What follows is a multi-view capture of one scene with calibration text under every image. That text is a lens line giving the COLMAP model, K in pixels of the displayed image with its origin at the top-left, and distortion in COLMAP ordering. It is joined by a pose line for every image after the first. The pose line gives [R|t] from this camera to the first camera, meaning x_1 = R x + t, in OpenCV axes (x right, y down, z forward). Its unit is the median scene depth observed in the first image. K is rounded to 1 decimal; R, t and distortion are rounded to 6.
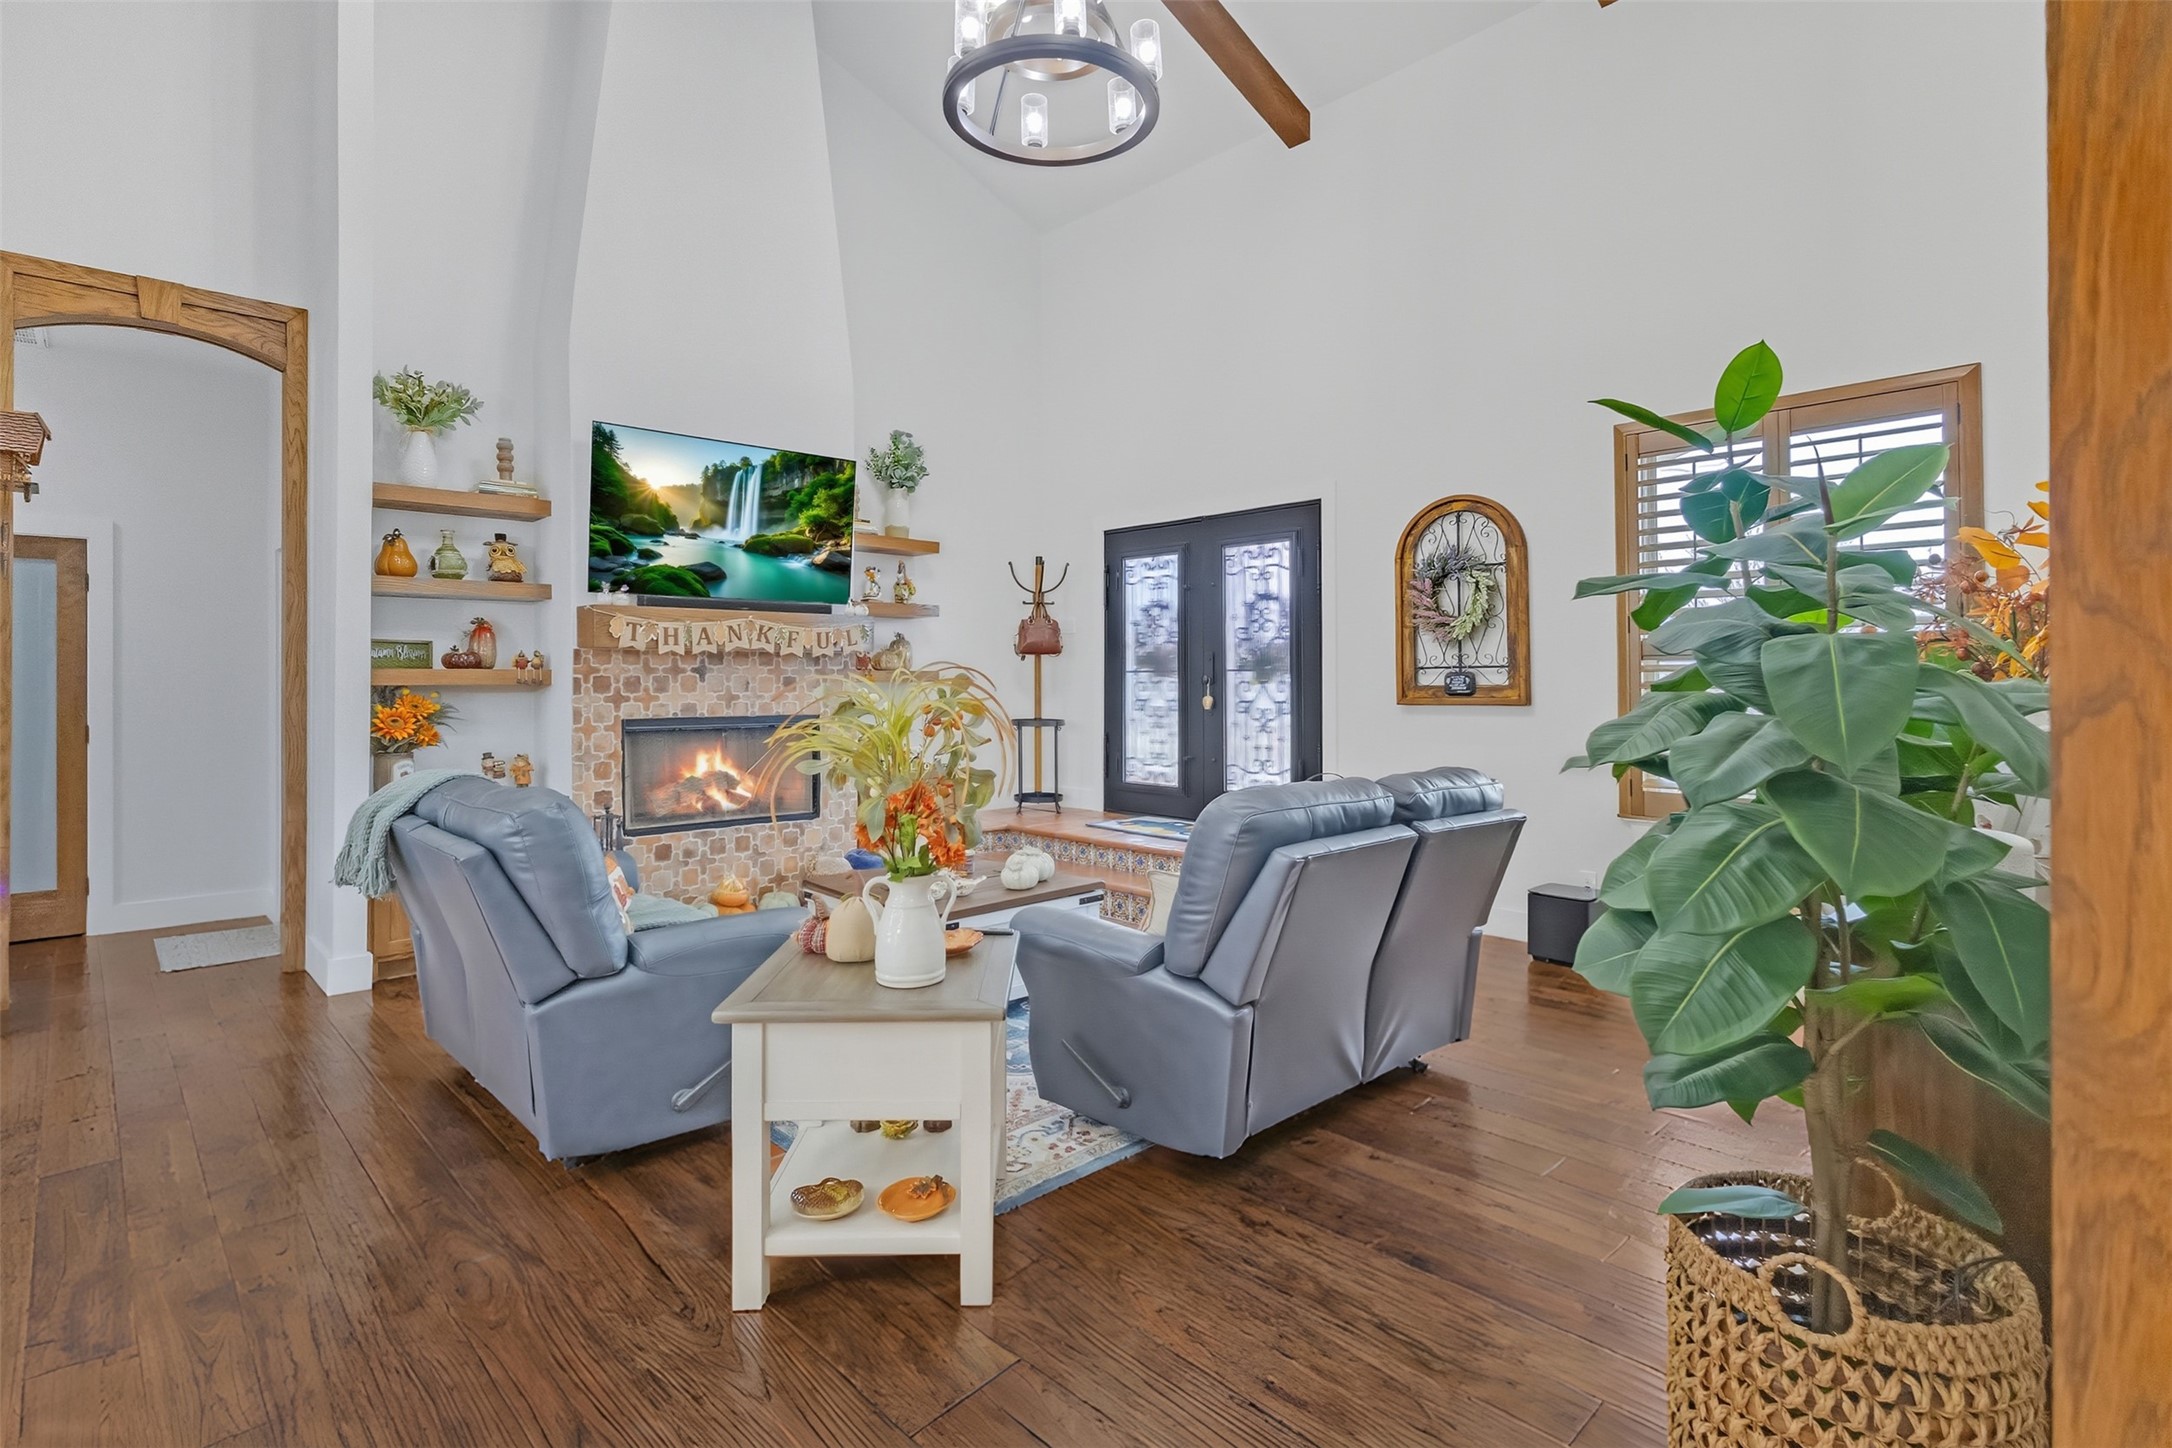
lens RADIAL K [[1064.9, 0, 1091.3], [0, 1064.9, 677.8], [0, 0, 1]] dist [0.003068, 0.000853]
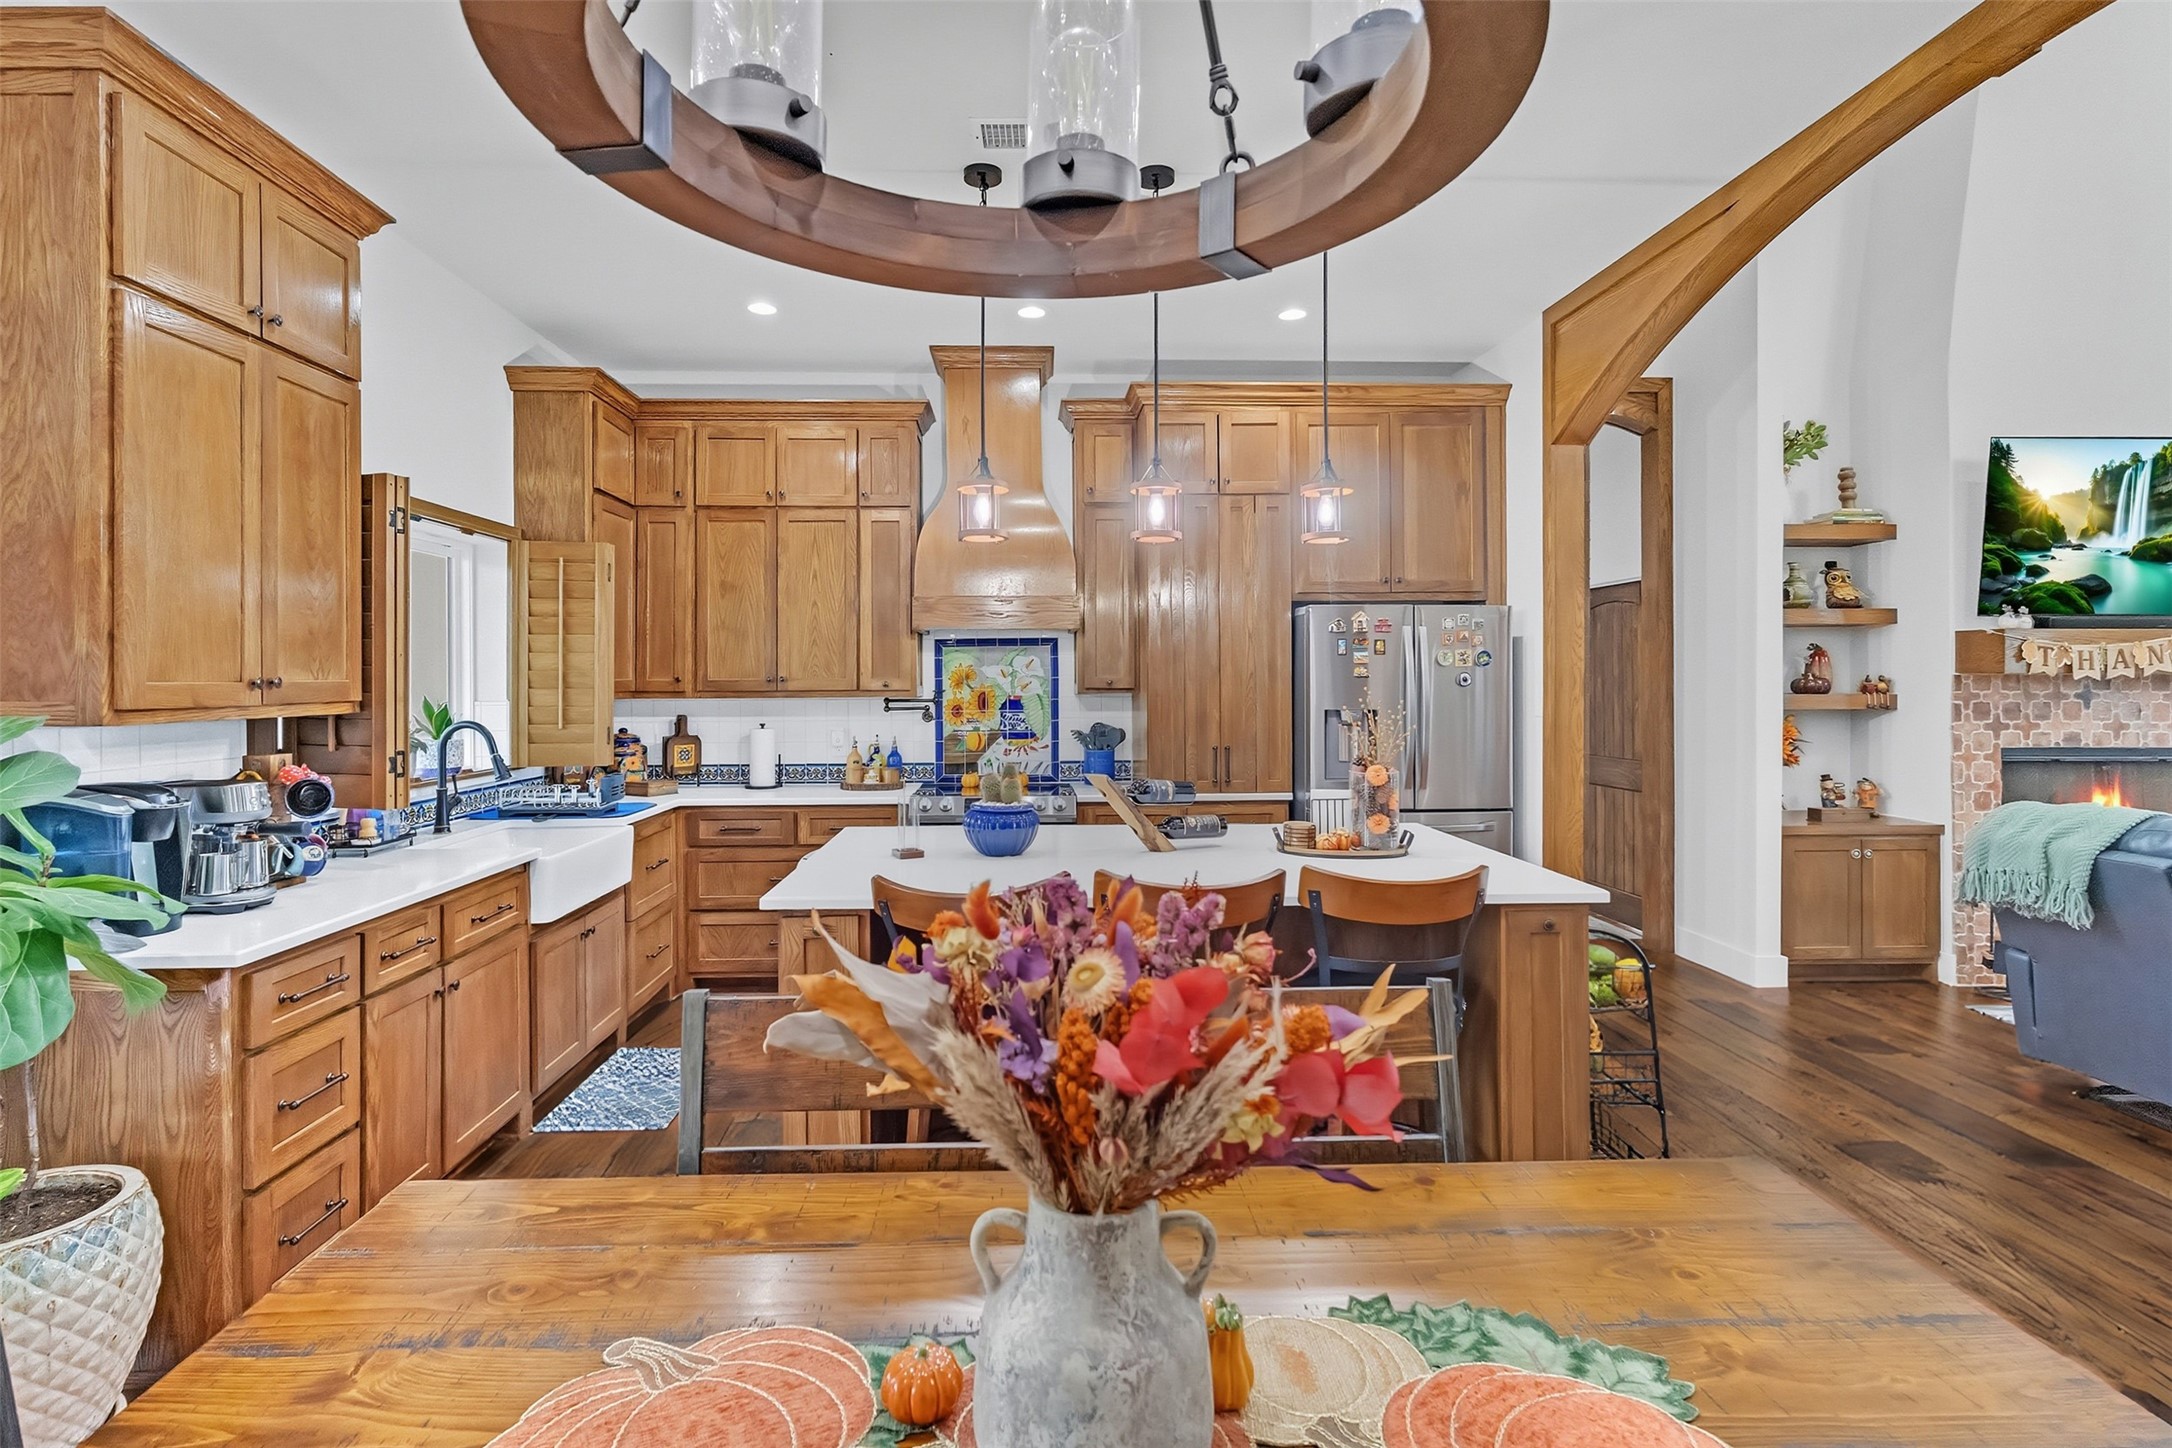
lens RADIAL K [[1064.9, 0, 1091.3], [0, 1064.9, 677.8], [0, 0, 1]] dist [0.003068, 0.000853]
pose [[0.748005, 0.001600, -0.663692, -0.395107], [0.000390, 0.999996, 0.002850, -0.024994], [0.663693, -0.002391, 0.748001, -0.231613]]
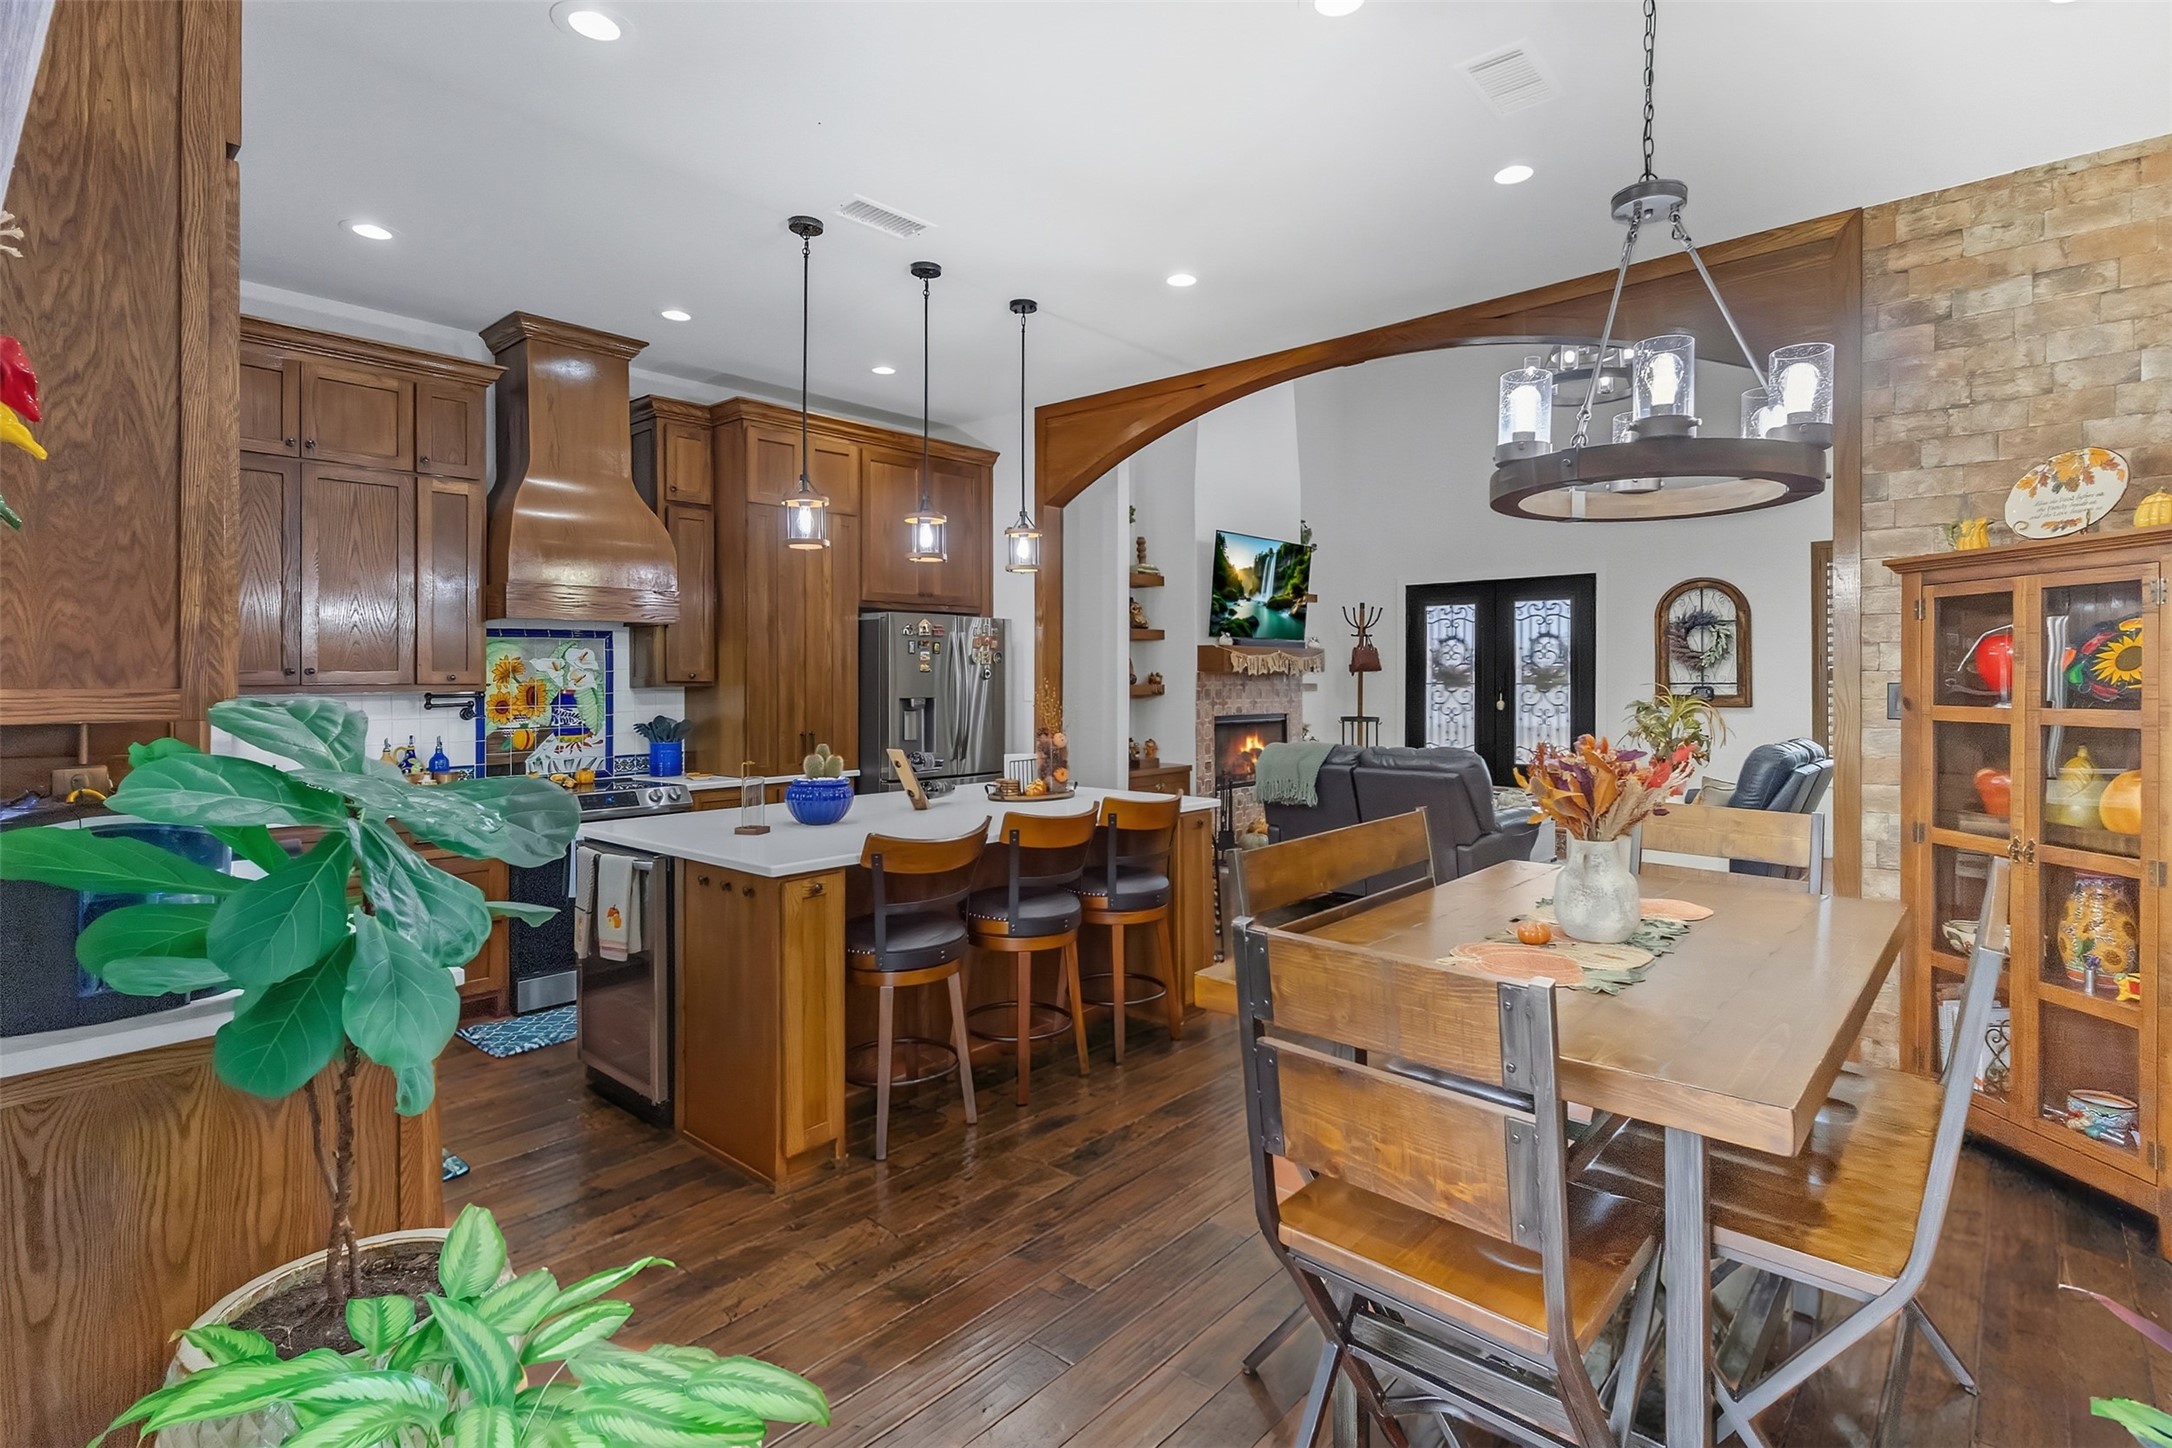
lens RADIAL K [[1064.9, 0, 1091.3], [0, 1064.9, 677.8], [0, 0, 1]] dist [0.003068, 0.000853]
pose [[0.995507, 0.002575, 0.094656, -0.733674], [-0.002751, 0.999995, 0.001724, -0.019176], [-0.094651, -0.001977, 0.995509, -0.527219]]
